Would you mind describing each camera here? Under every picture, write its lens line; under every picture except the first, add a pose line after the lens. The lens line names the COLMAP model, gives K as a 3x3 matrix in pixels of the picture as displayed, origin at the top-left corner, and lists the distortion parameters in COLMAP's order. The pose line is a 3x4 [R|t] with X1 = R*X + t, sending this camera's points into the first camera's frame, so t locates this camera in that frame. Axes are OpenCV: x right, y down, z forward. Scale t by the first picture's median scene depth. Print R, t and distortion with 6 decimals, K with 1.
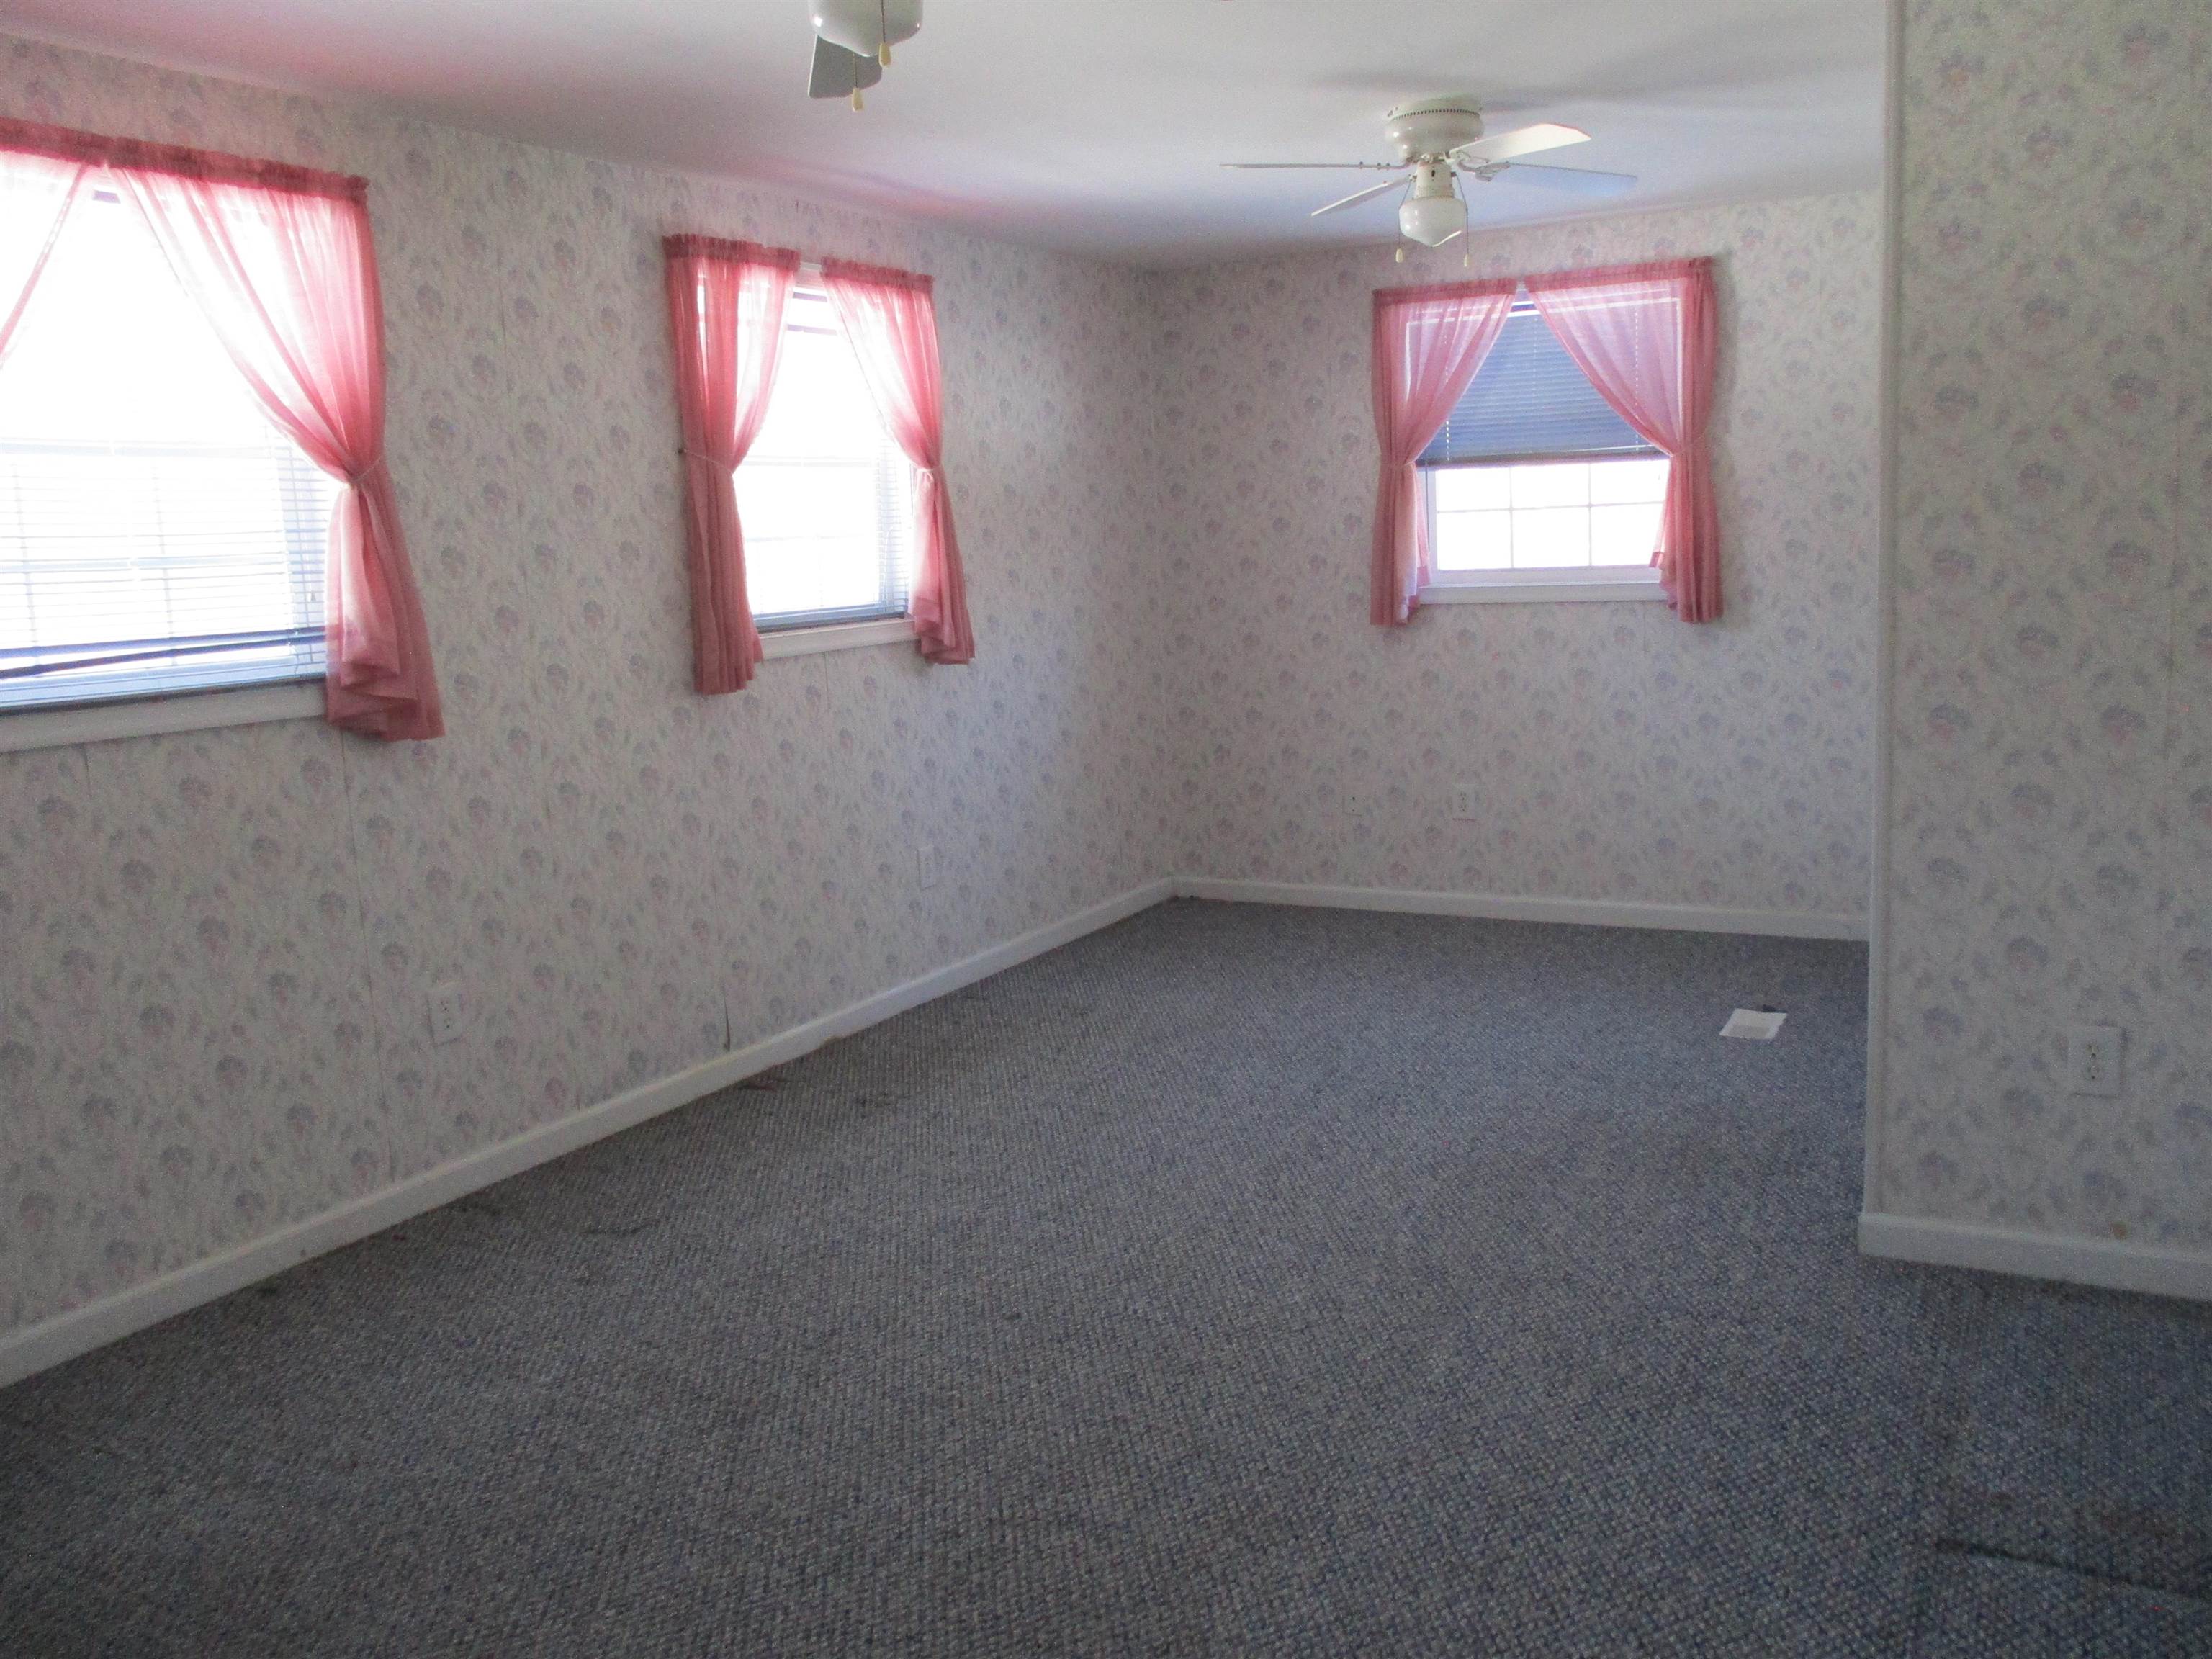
lens RADIAL K [[1837.0, 0, 1110.0], [0, 1837.0, 815.9], [0, 0, 1]] dist [-0.030349, 0.009895]
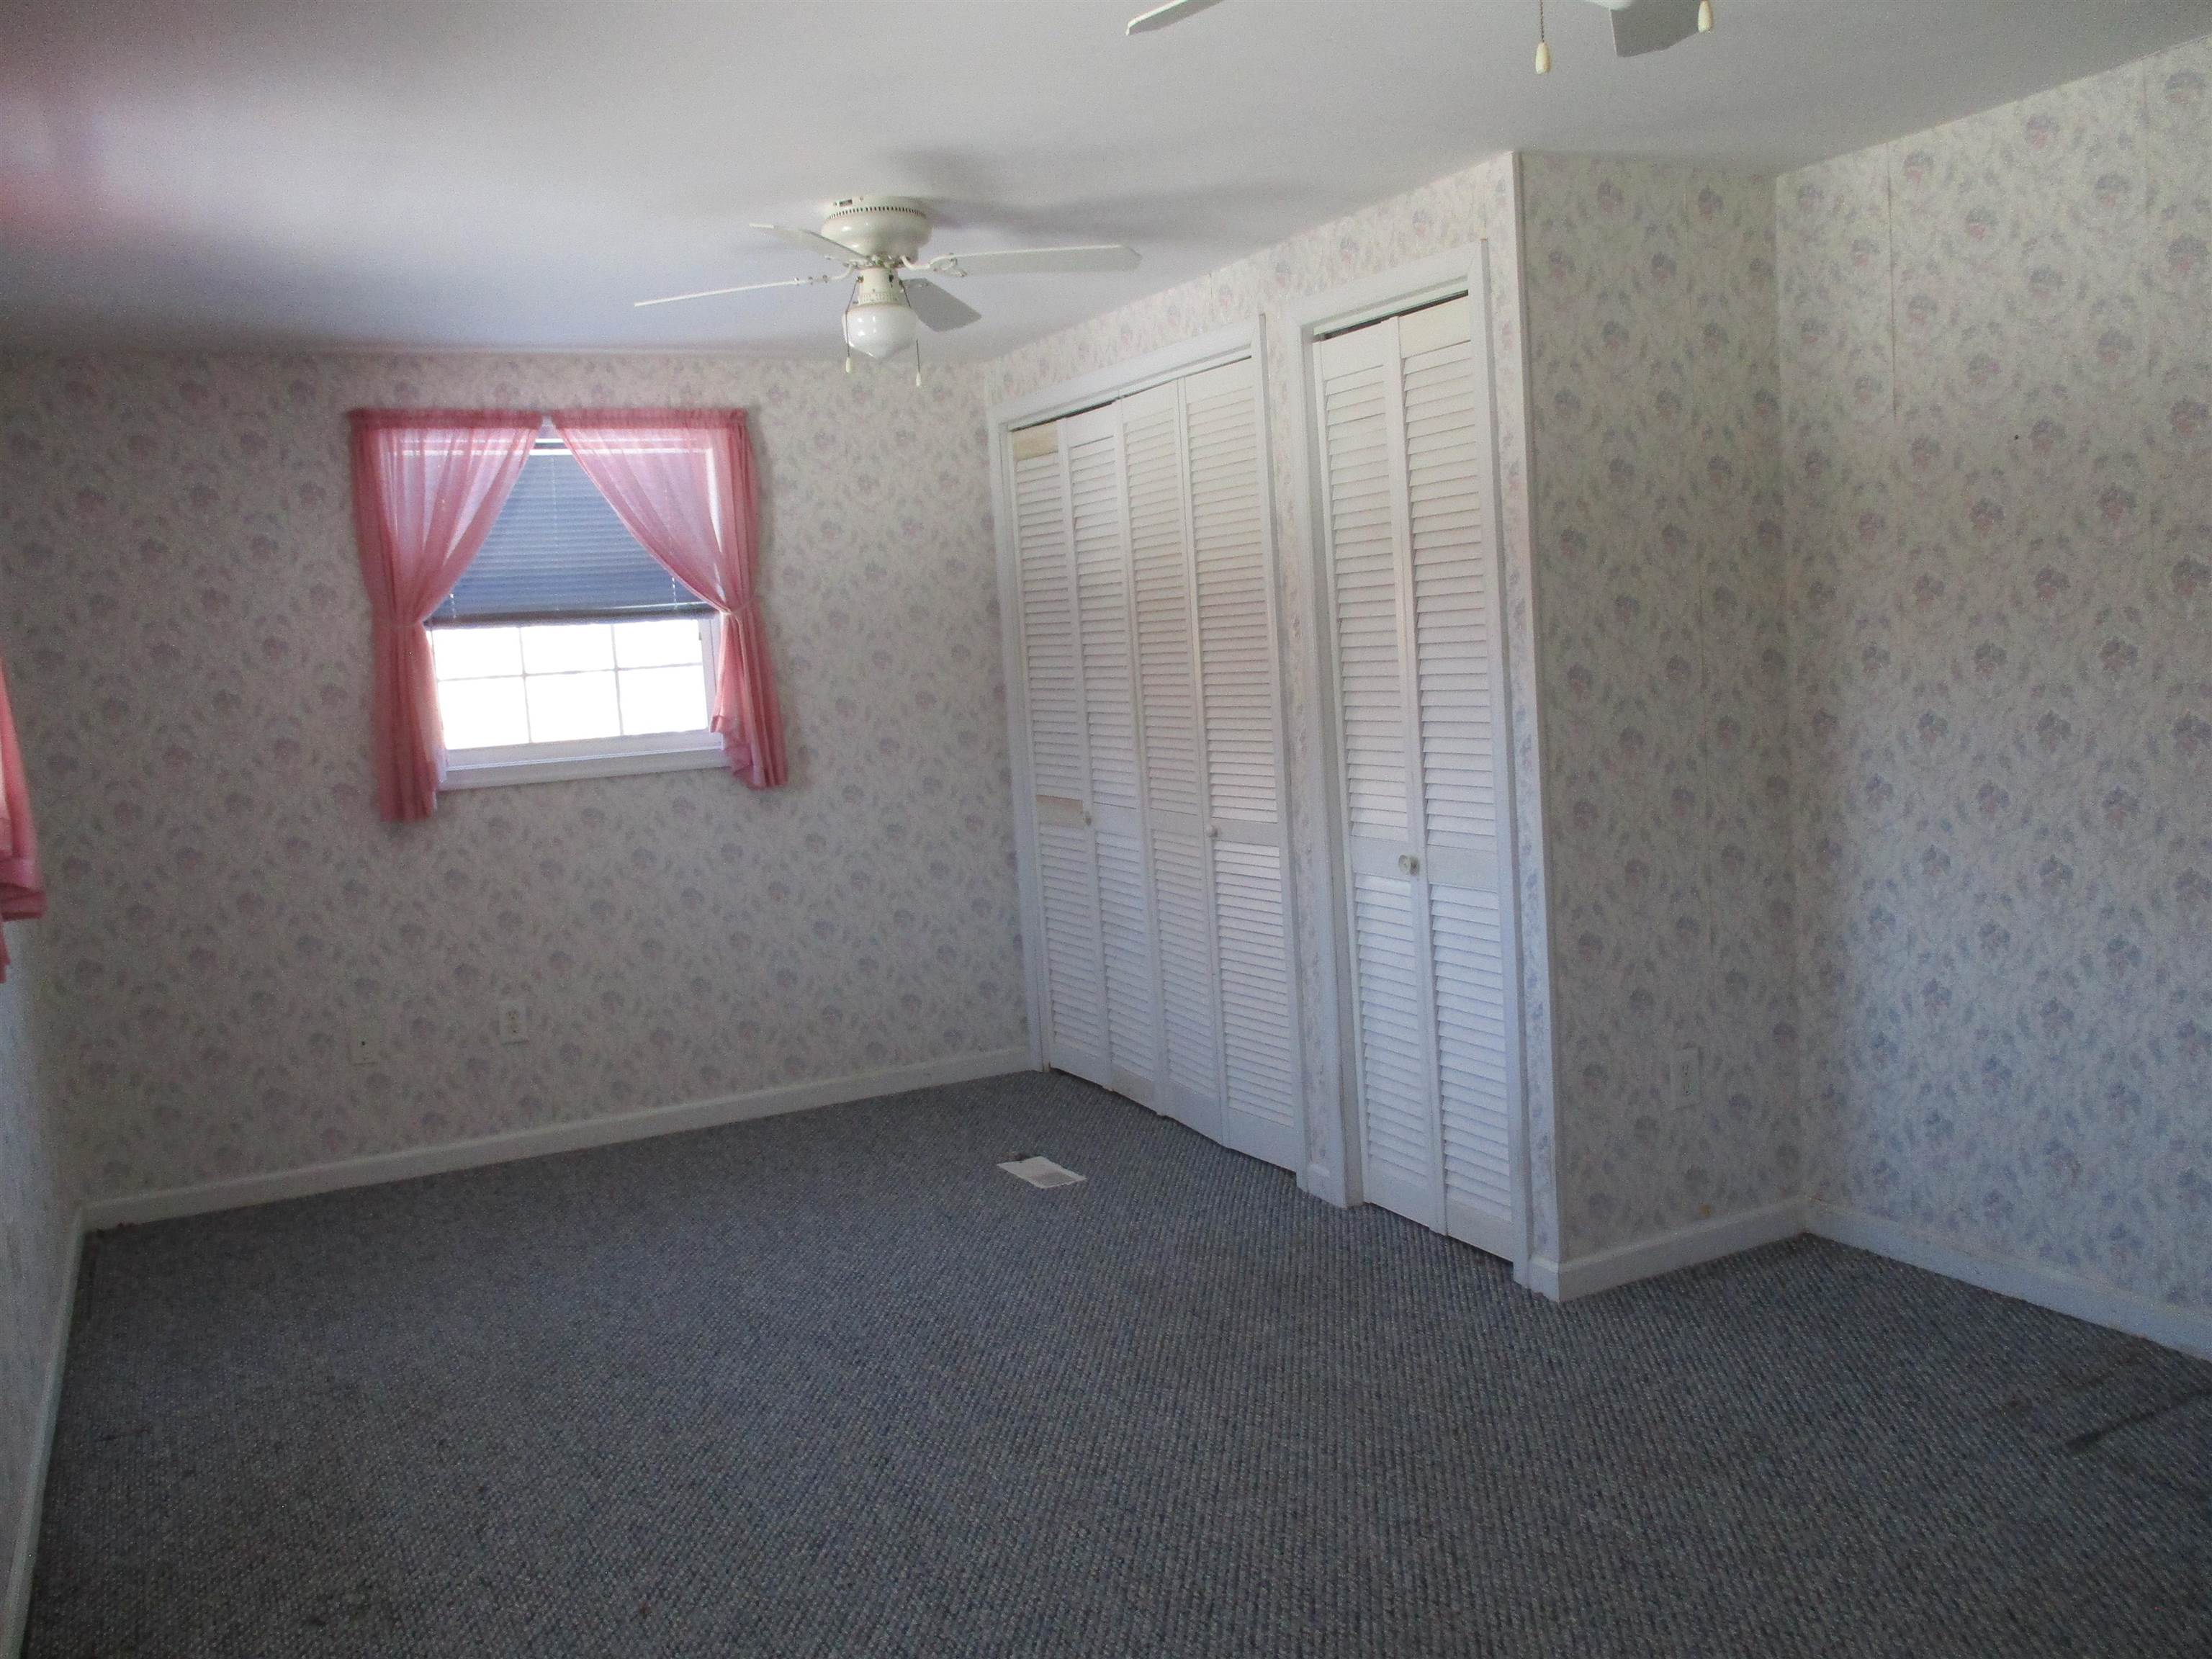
lens RADIAL K [[1837.0, 0, 1108.2], [0, 1837.0, 818.2], [0, 0, 1]] dist [-0.030349, 0.009895]
pose [[0.560825, -0.073566, 0.824660, -0.361369], [0.162583, 0.986437, -0.022569, -0.039032], [-0.811814, 0.146733, 0.565179, 0.316528]]
